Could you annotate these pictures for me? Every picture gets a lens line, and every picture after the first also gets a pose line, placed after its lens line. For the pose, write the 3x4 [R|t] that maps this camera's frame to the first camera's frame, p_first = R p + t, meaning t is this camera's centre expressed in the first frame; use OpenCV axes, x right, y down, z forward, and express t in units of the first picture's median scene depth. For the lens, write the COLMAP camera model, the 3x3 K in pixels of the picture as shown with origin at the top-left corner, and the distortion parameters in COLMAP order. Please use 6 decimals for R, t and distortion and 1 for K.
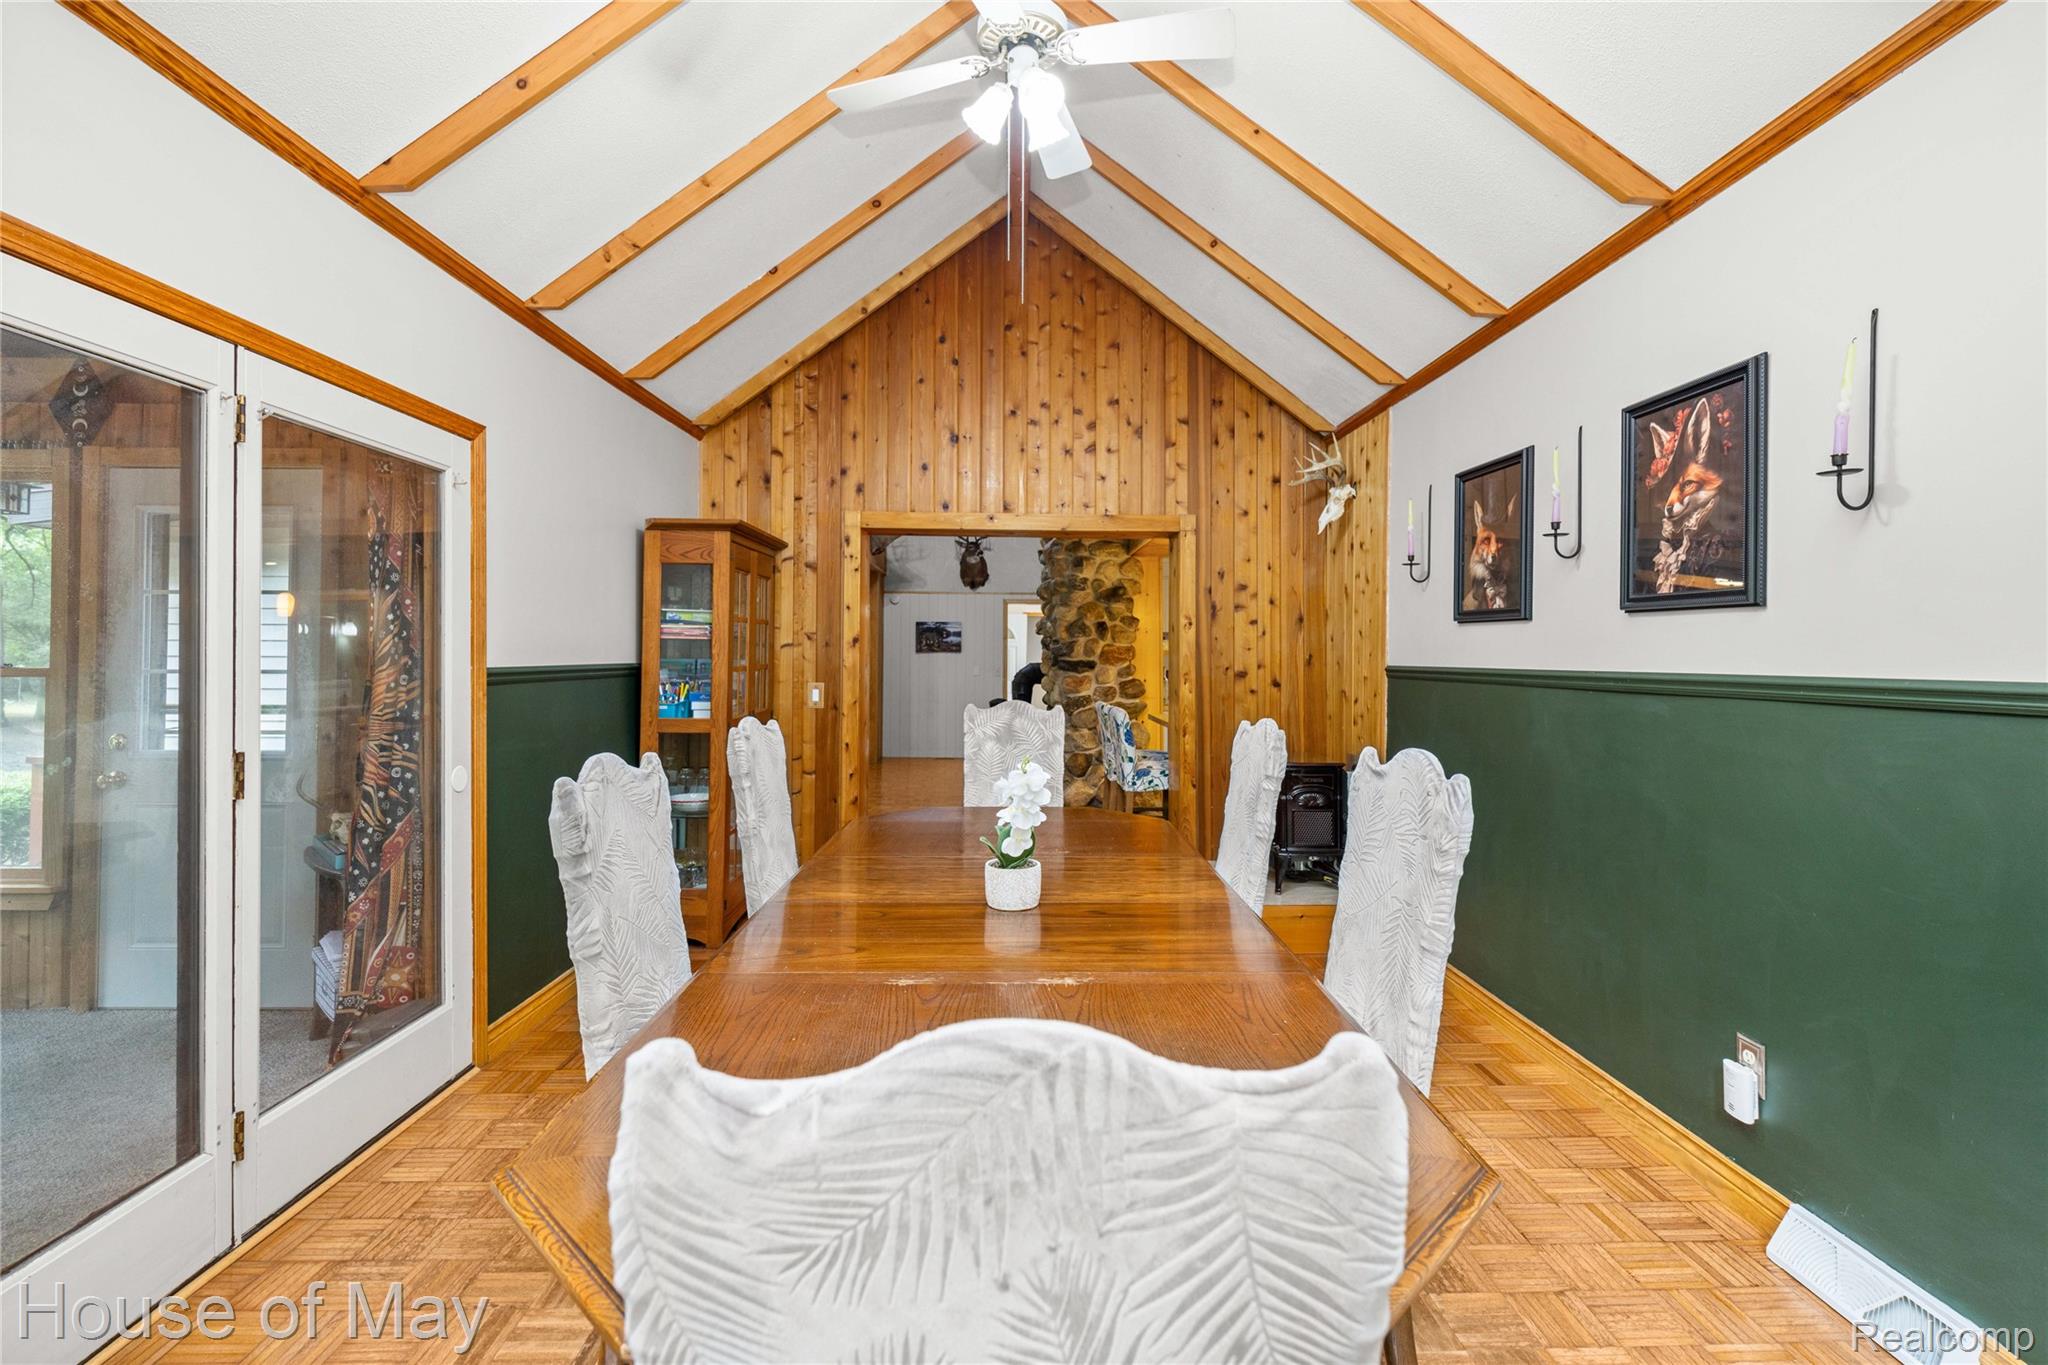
lens RADIAL K [[932.0, 0, 1048.0], [0, 932.0, 647.4], [0, 0, 1]] dist [0.008322, -0.003619]
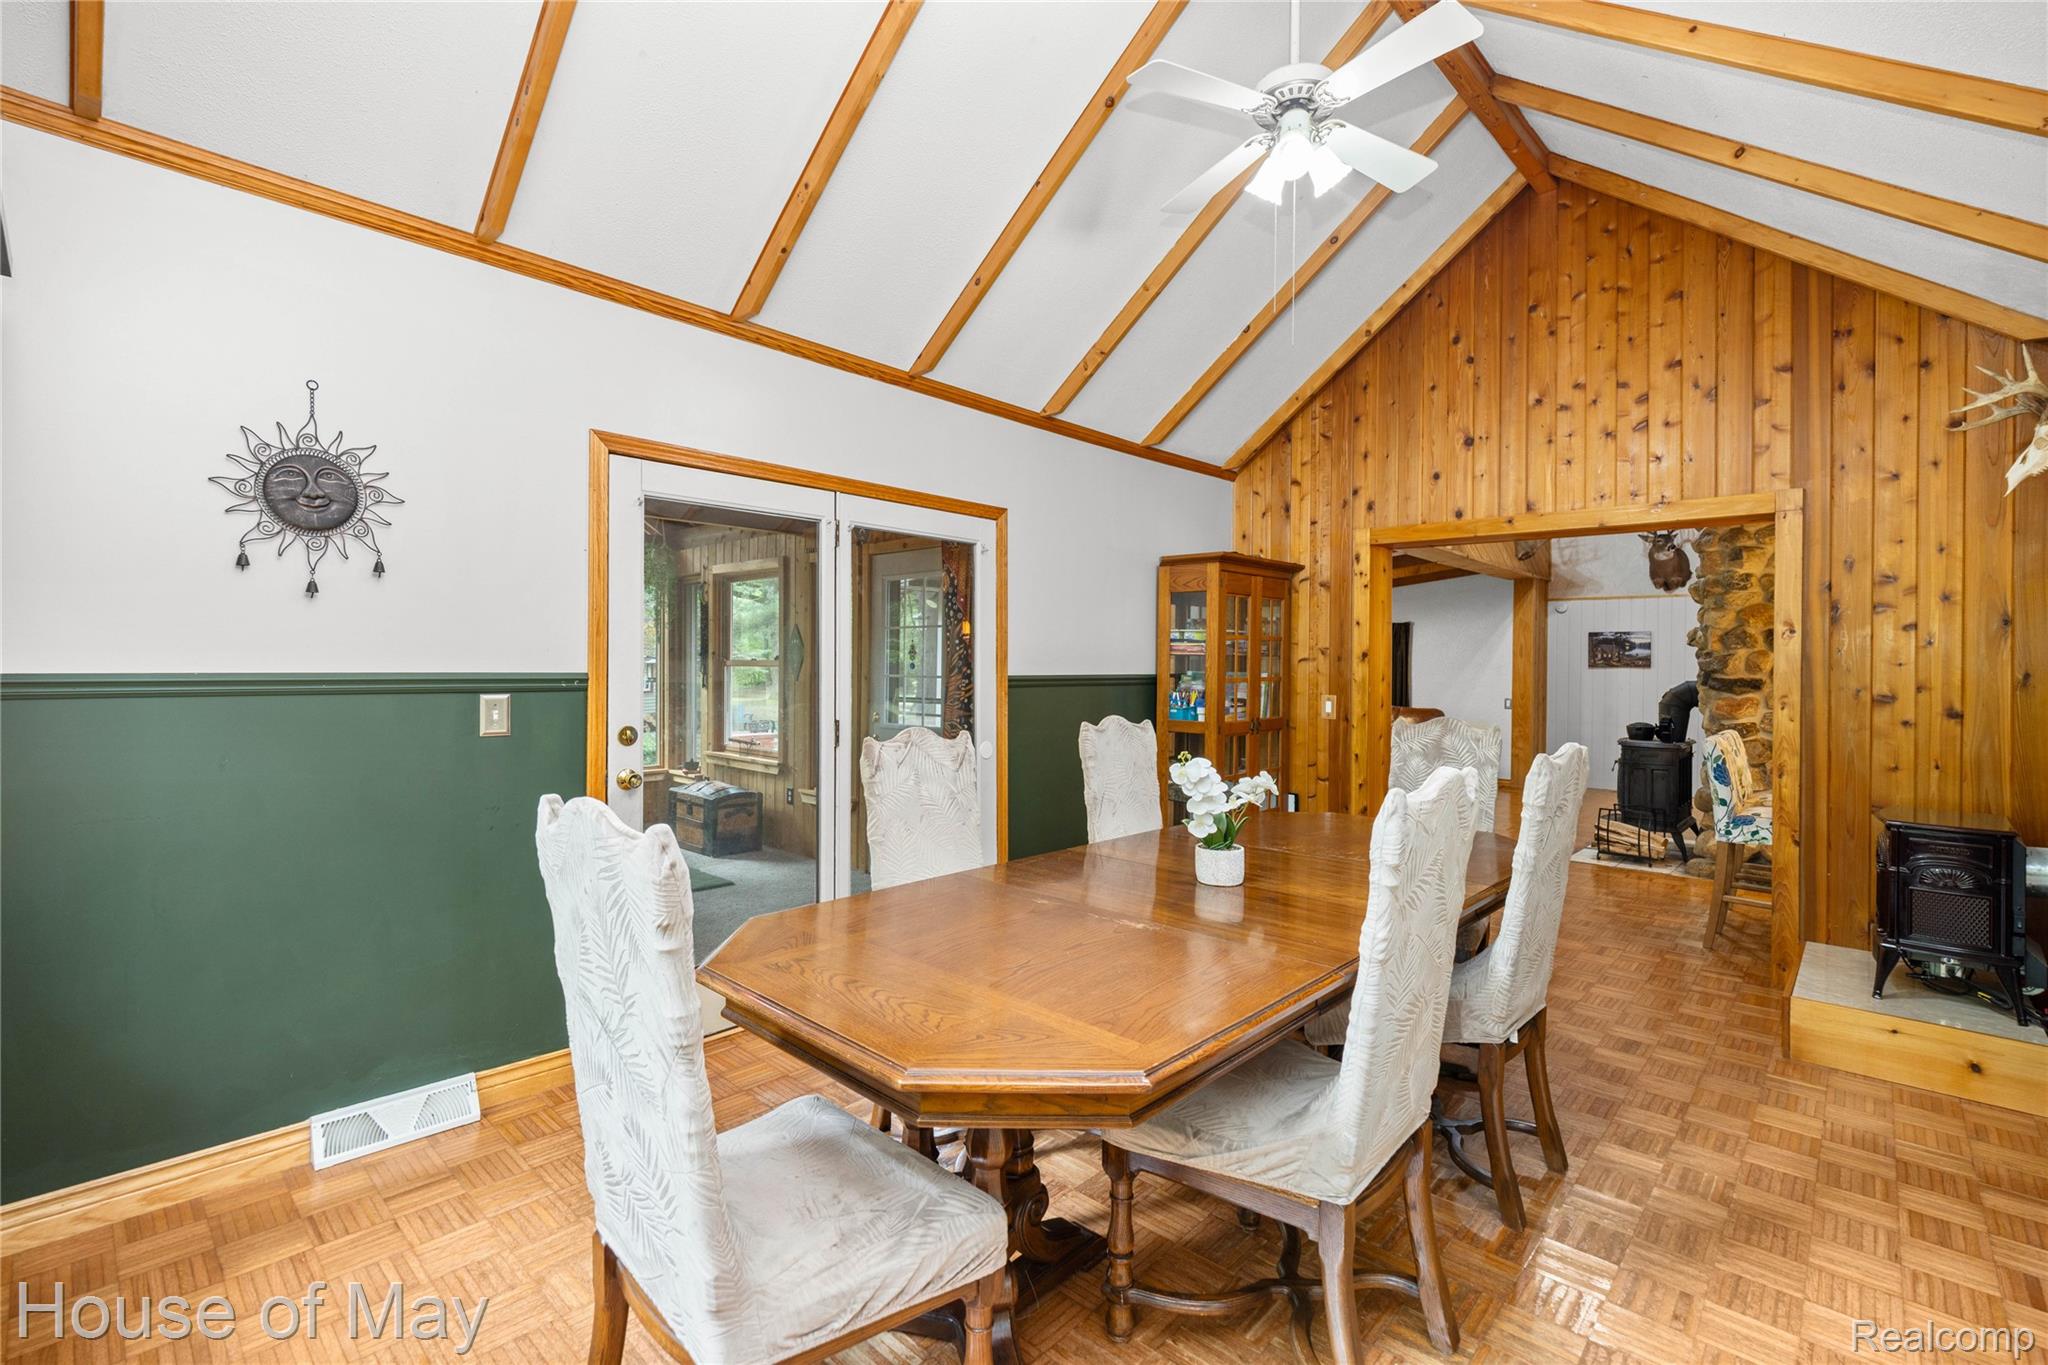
lens RADIAL K [[932.0, 0, 1006.9], [0, 932.0, 669.1], [0, 0, 1]] dist [0.008322, -0.003619]
pose [[0.696284, 0.006494, -0.717737, 0.257769], [-0.000391, 0.999962, 0.008668, -0.000670], [0.717767, -0.005755, 0.696260, -0.000401]]
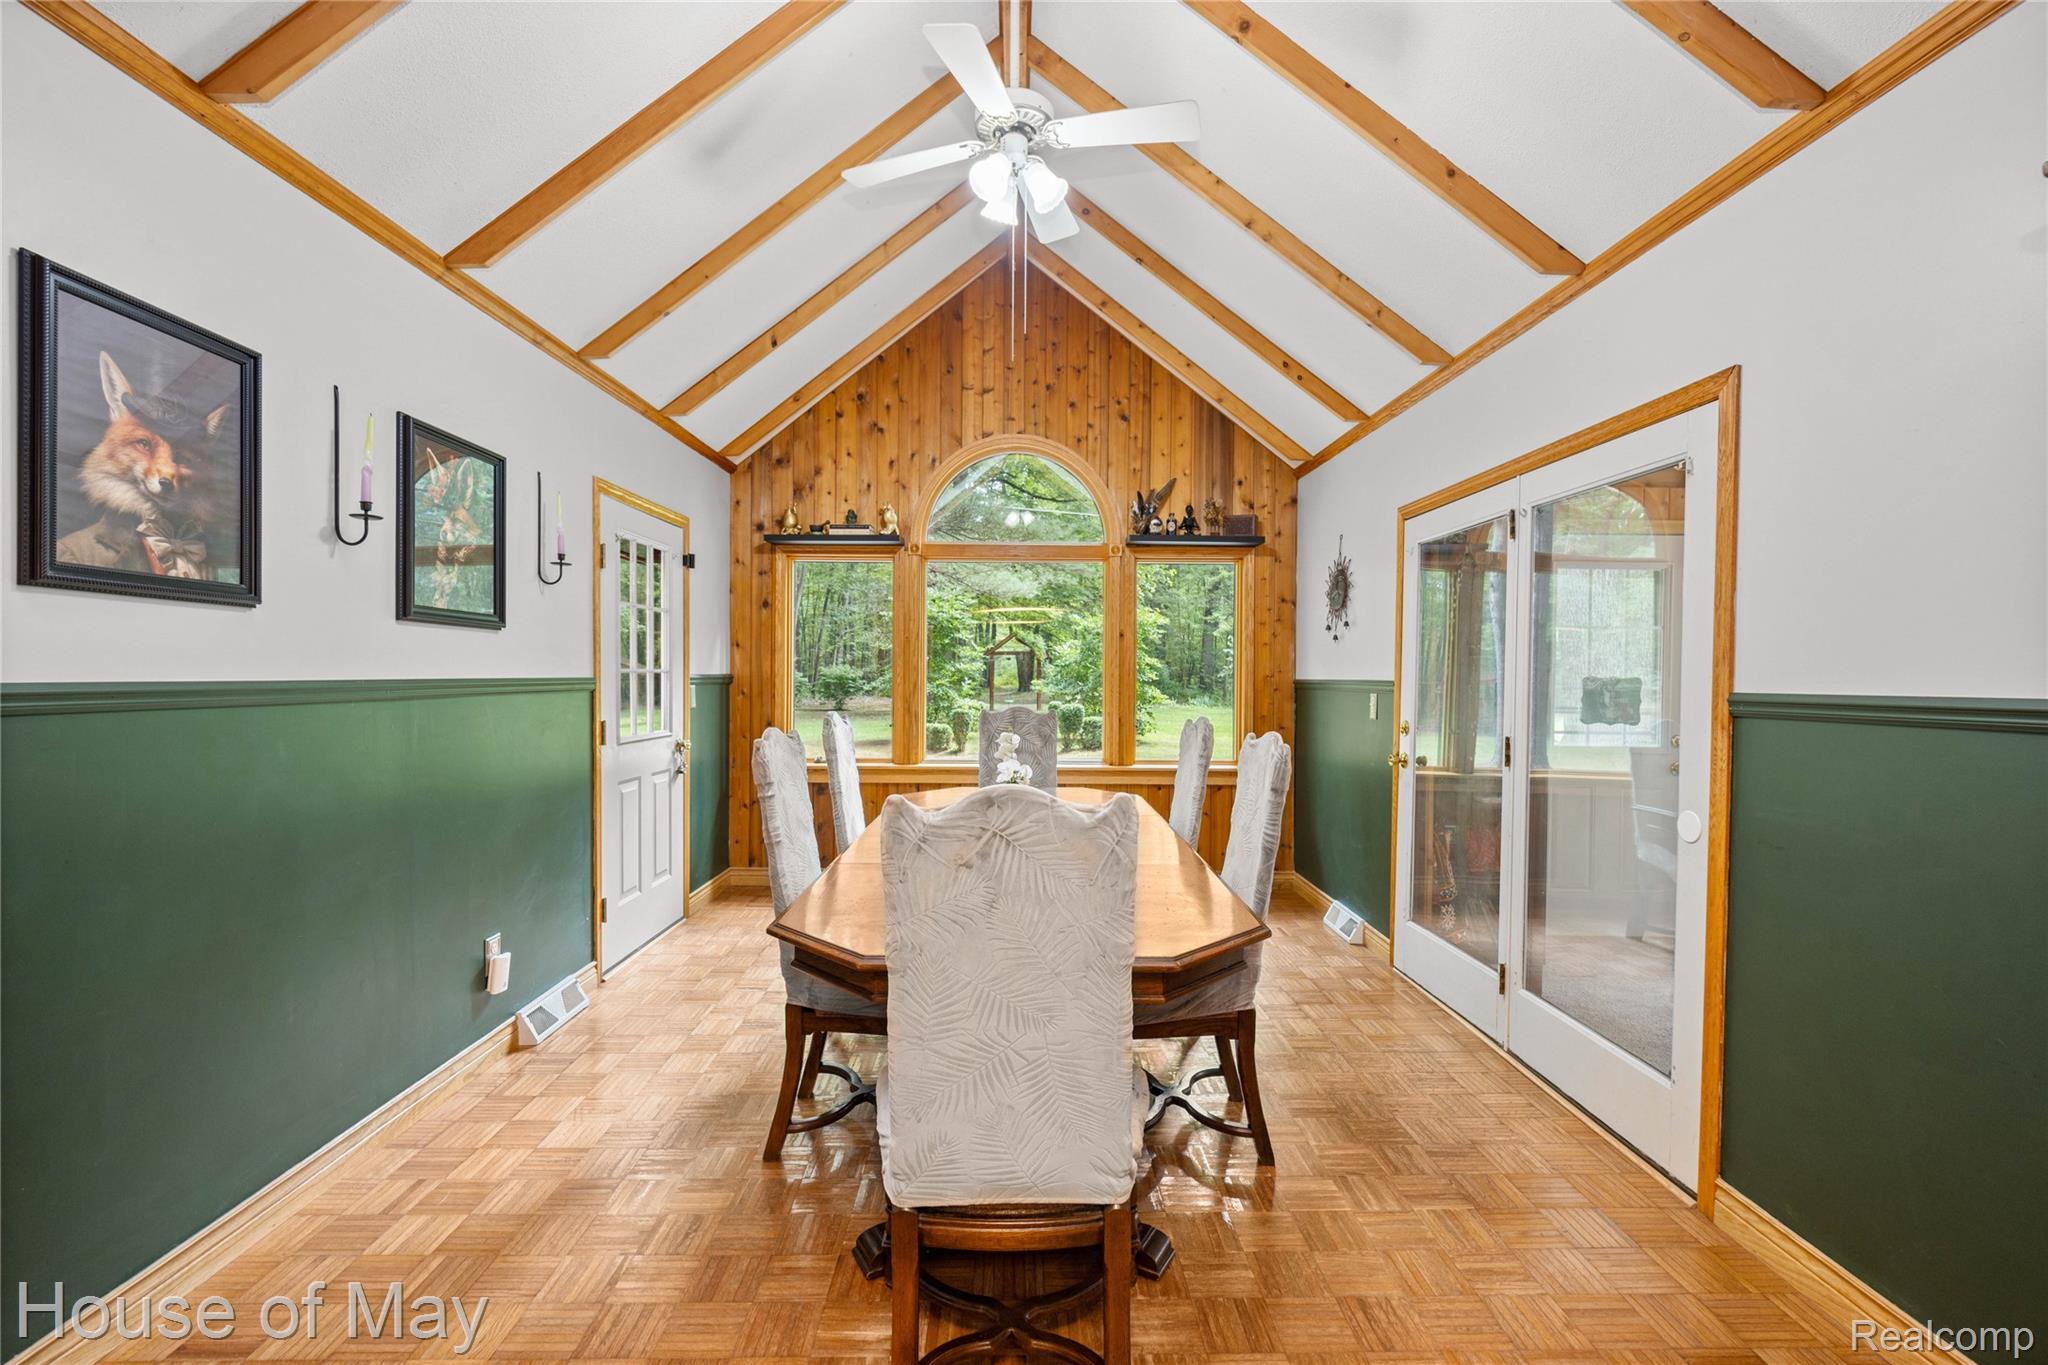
lens RADIAL K [[932.0, 0, 1029.2], [0, 932.0, 679.3], [0, 0, 1]] dist [0.008322, -0.003619]
pose [[-0.999514, -0.011102, 0.029143, -0.042711], [-0.011171, 0.999935, -0.002185, 0.011255], [-0.029117, -0.002509, -0.999573, 1.052212]]
